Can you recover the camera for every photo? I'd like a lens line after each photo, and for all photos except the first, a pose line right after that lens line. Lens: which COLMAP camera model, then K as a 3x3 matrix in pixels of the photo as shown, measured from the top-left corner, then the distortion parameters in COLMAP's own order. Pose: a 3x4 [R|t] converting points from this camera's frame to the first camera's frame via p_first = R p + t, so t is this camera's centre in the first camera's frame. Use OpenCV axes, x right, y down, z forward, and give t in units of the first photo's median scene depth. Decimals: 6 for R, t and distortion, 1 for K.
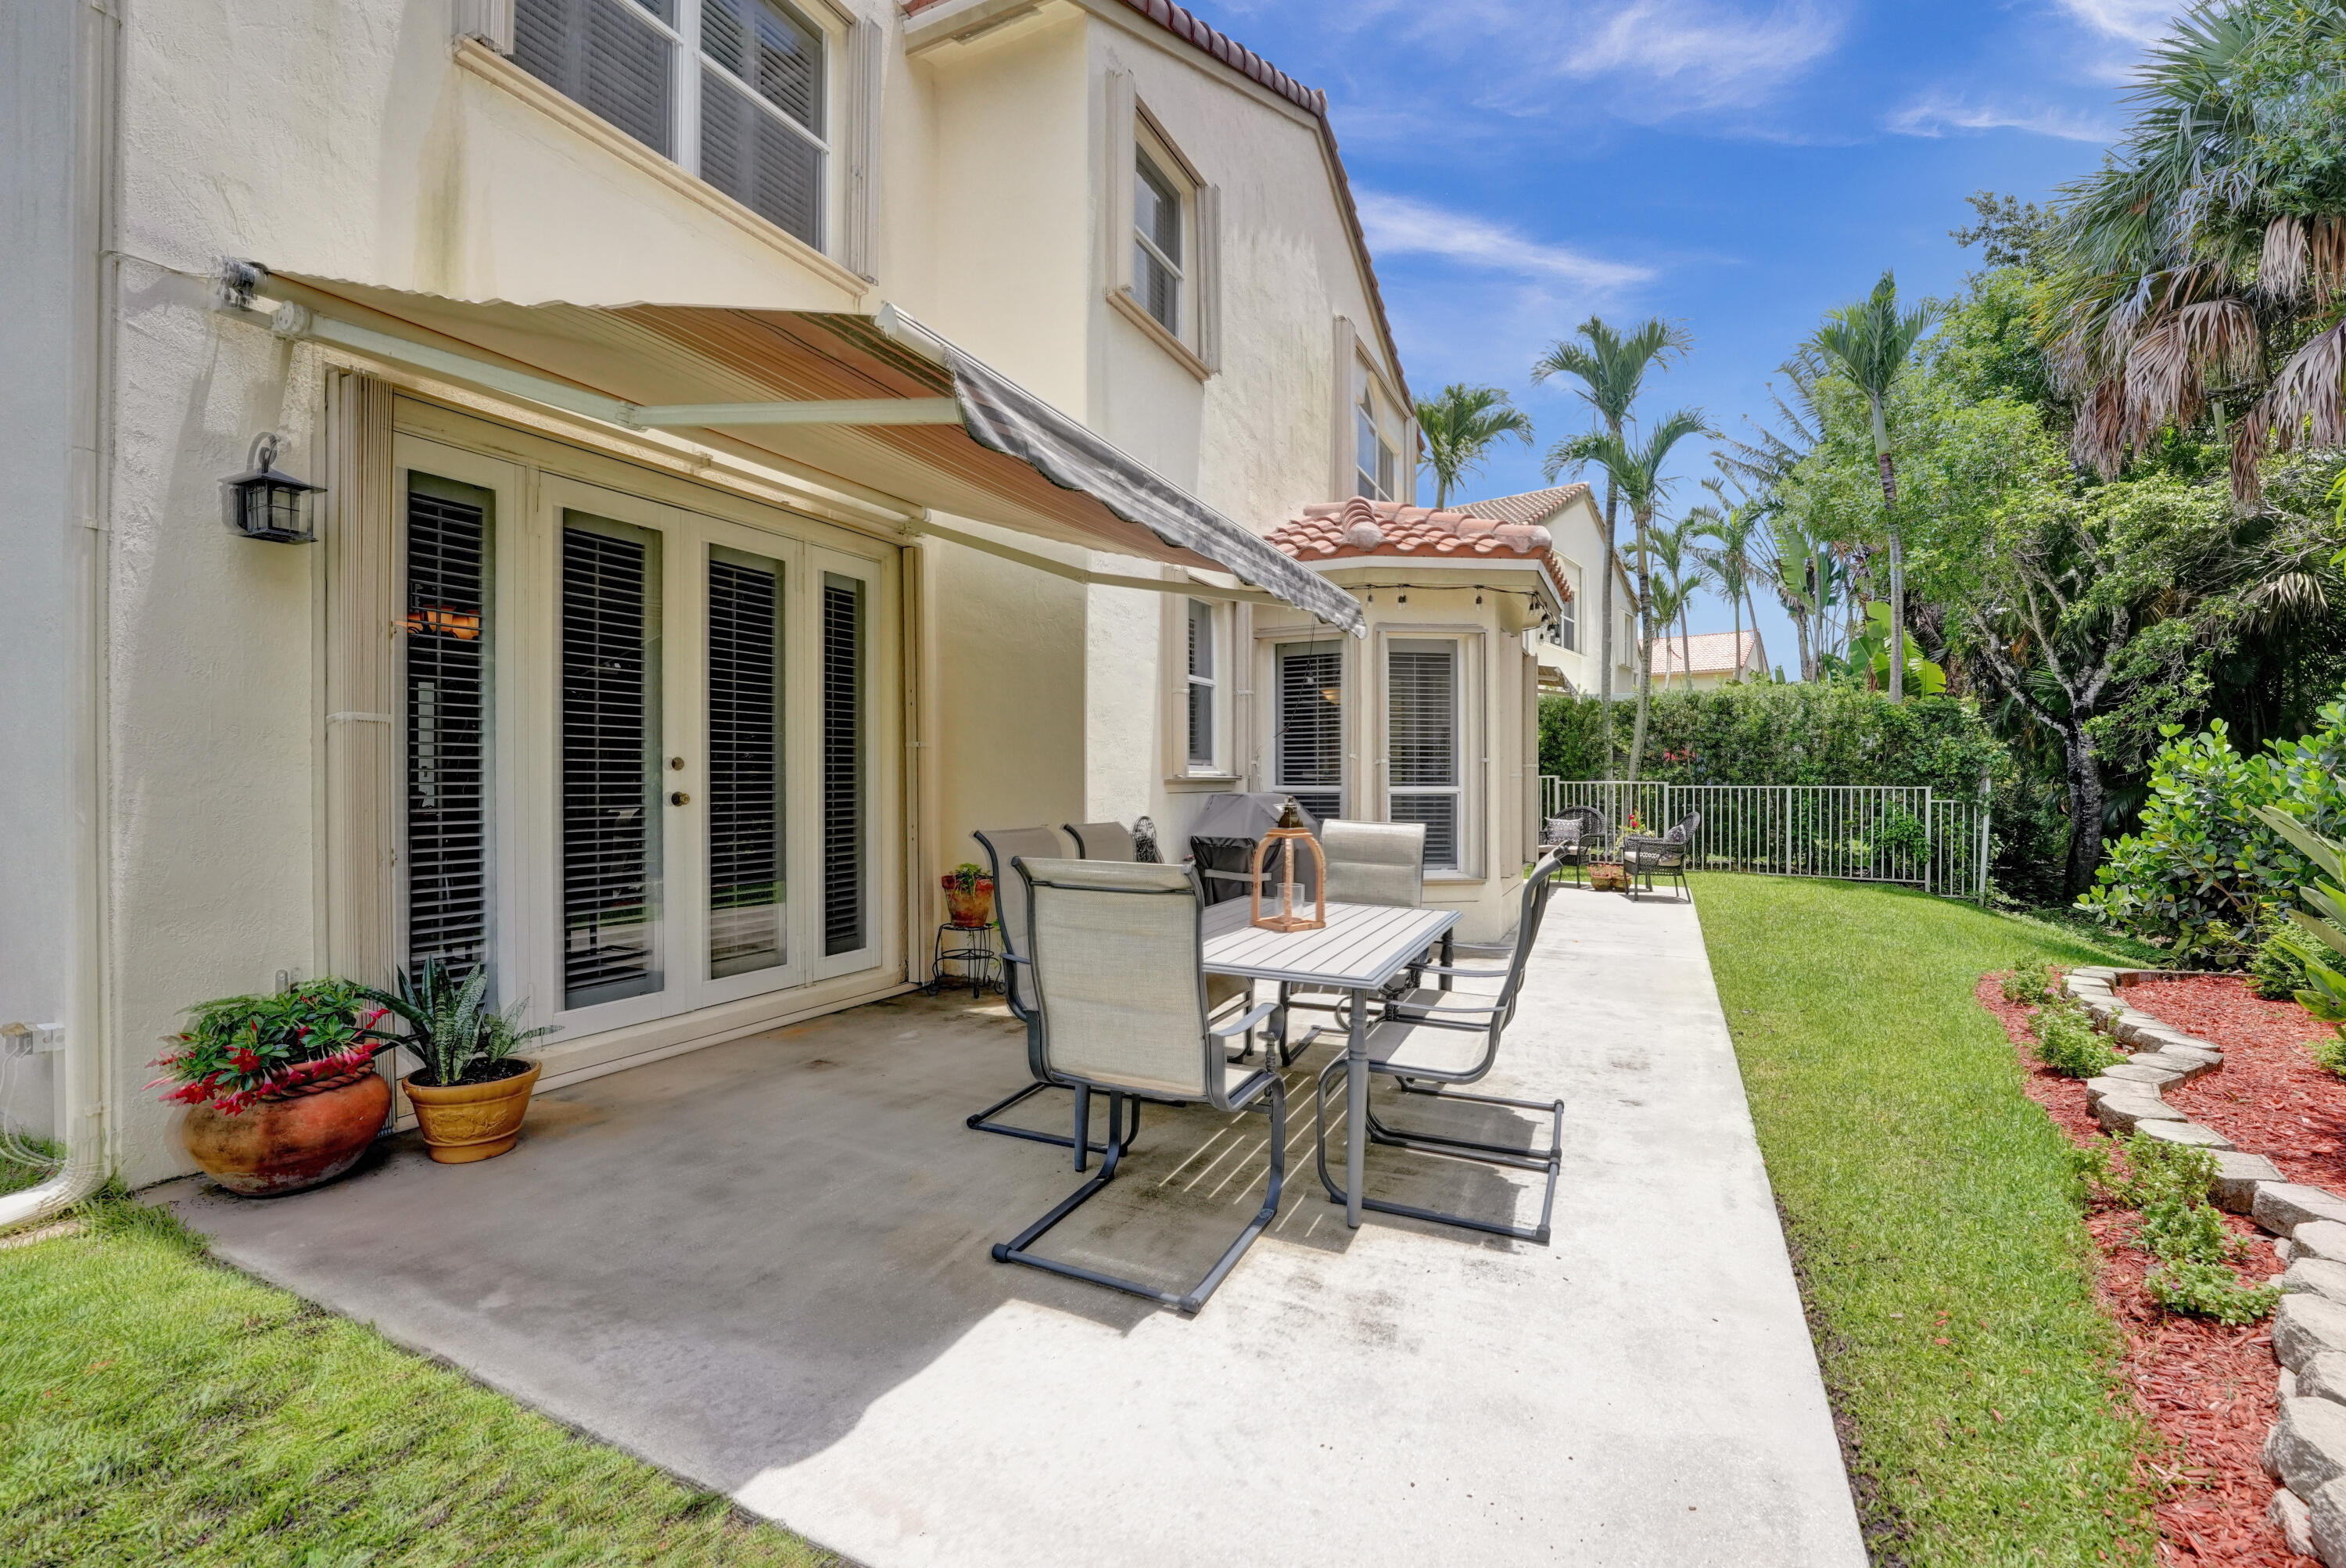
lens RADIAL K [[974.1, 0, 1173.0], [0, 974.1, 786.6], [0, 0, 1]] dist [-0.013367, 0.004311]
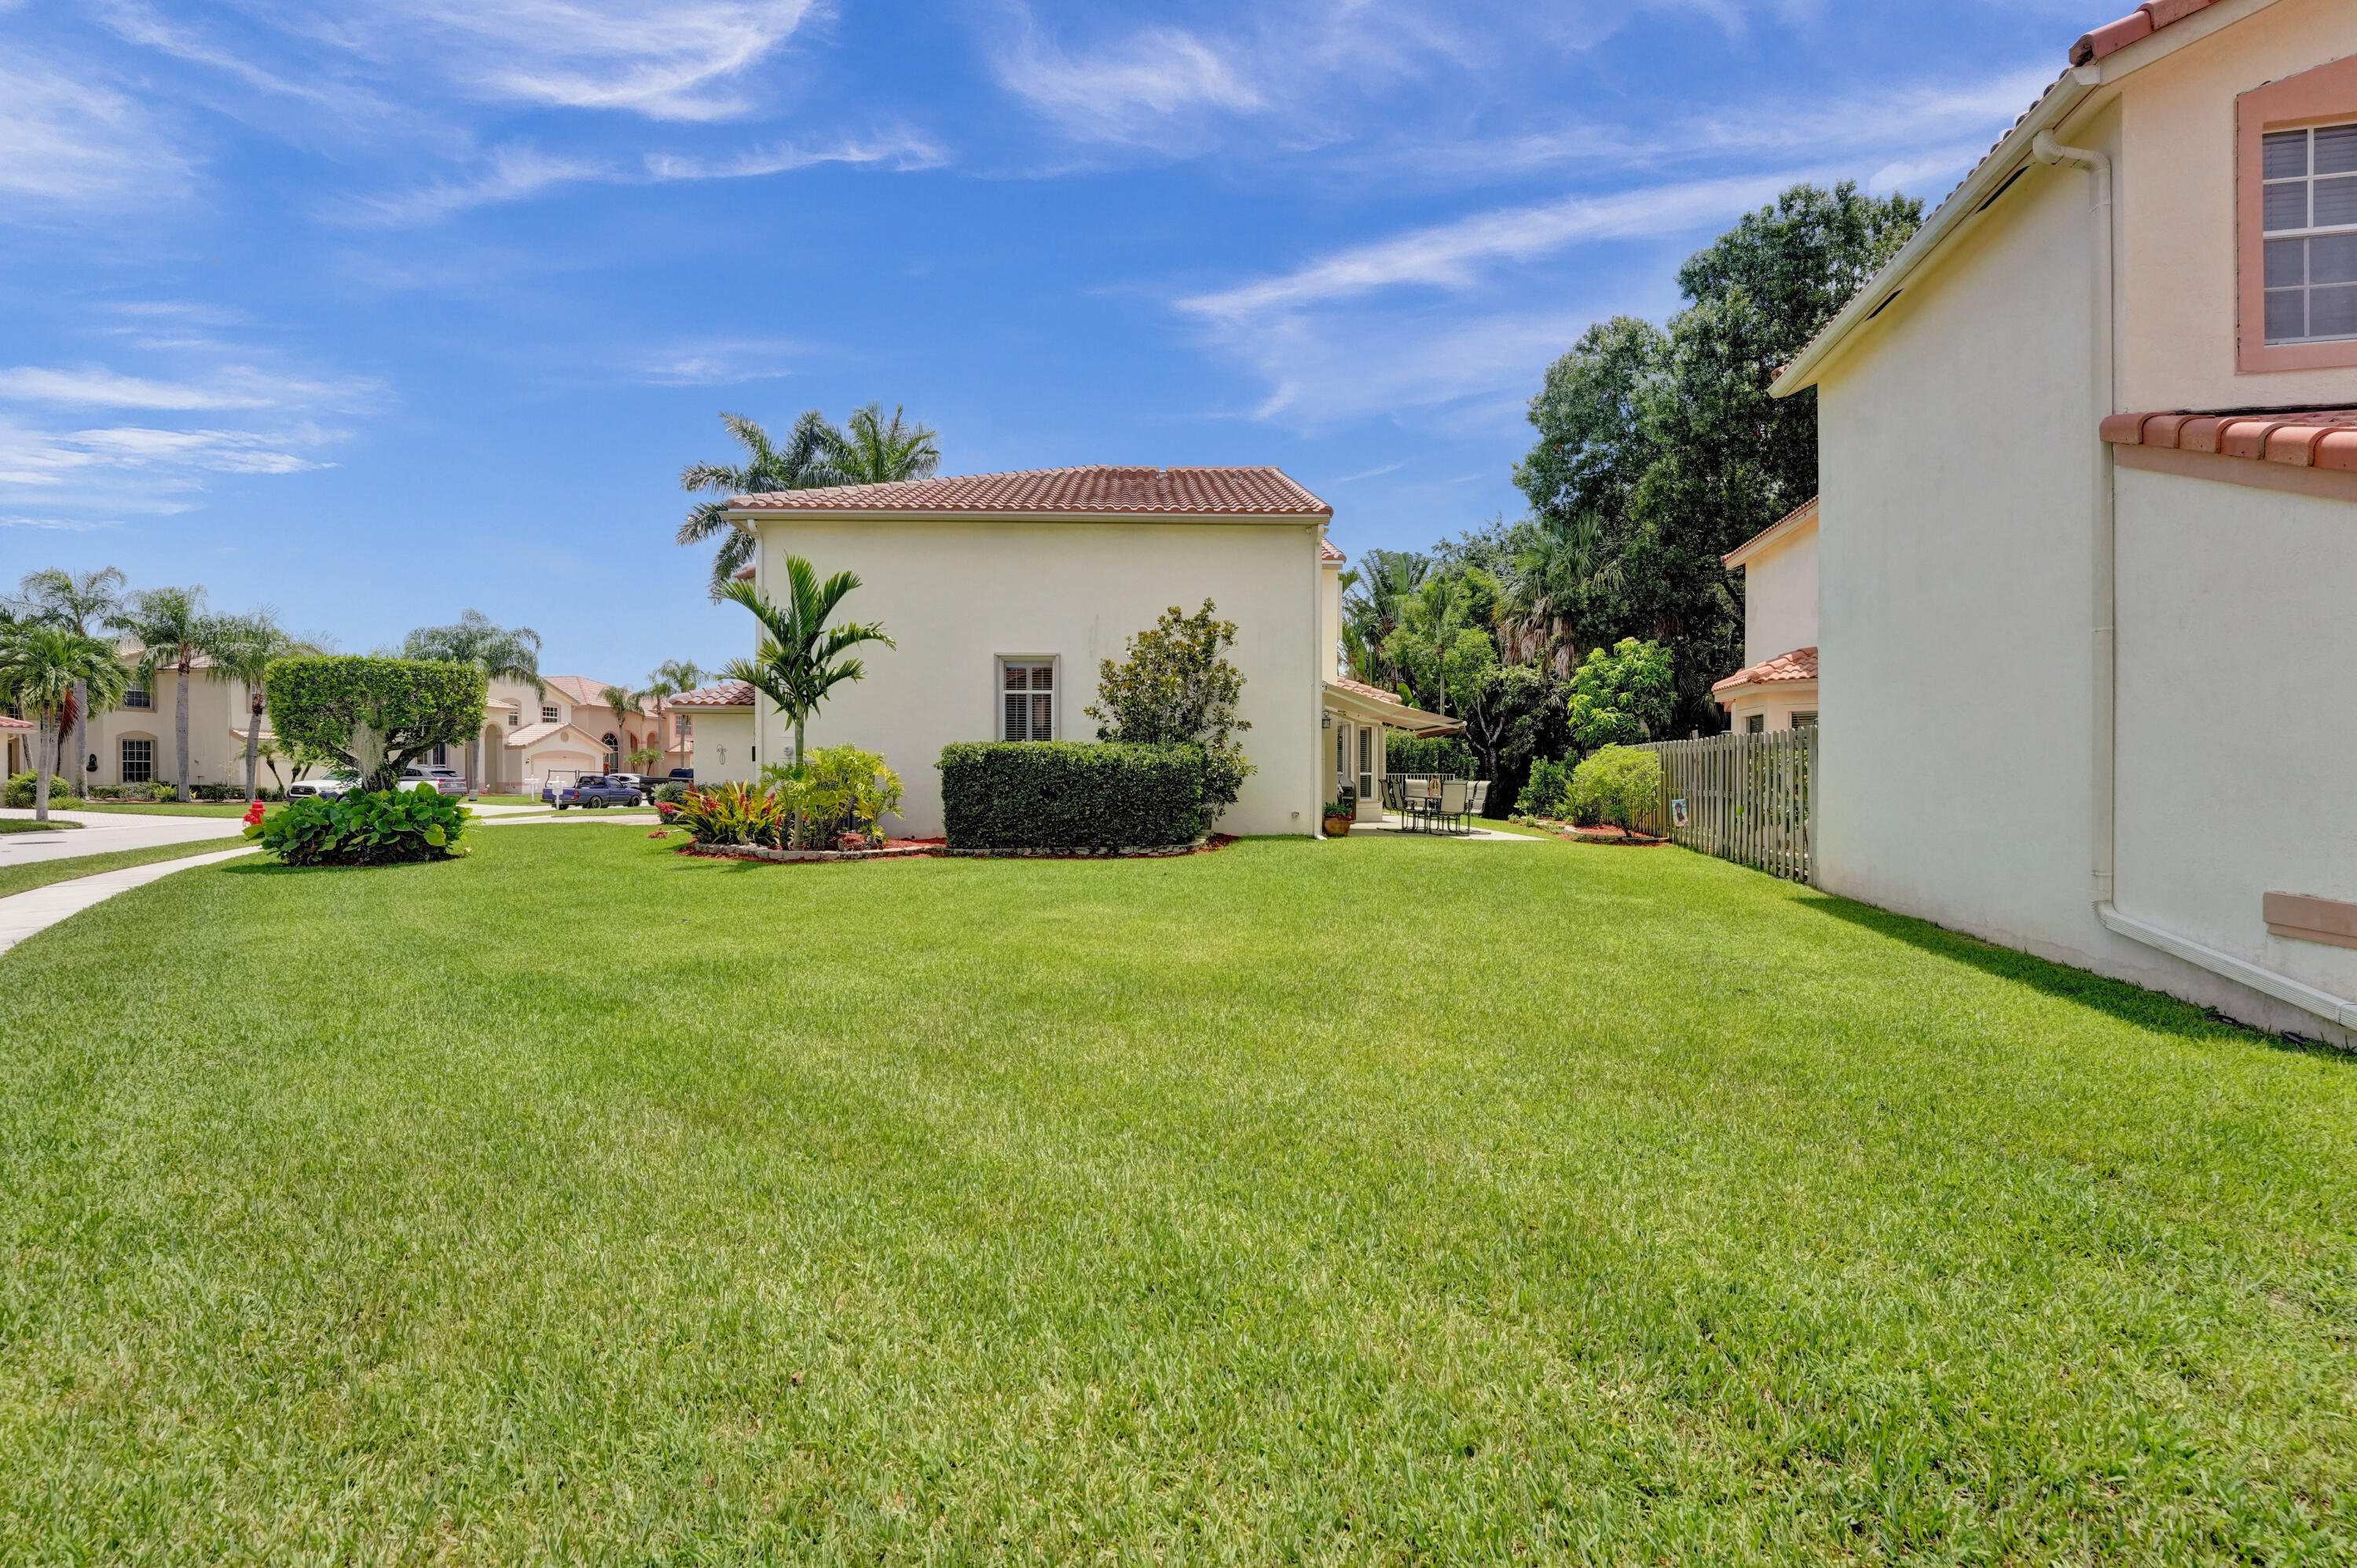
lens RADIAL K [[984.7, 0, 1186.5], [0, 984.7, 790.0], [0, 0, 1]] dist [-0.022633, 0.000421]
pose [[0.873764, -0.003434, 0.486338, -1.681374], [0.003015, 0.999994, 0.001644, 0.049451], [-0.486341, 0.000030, 0.873769, -1.404012]]
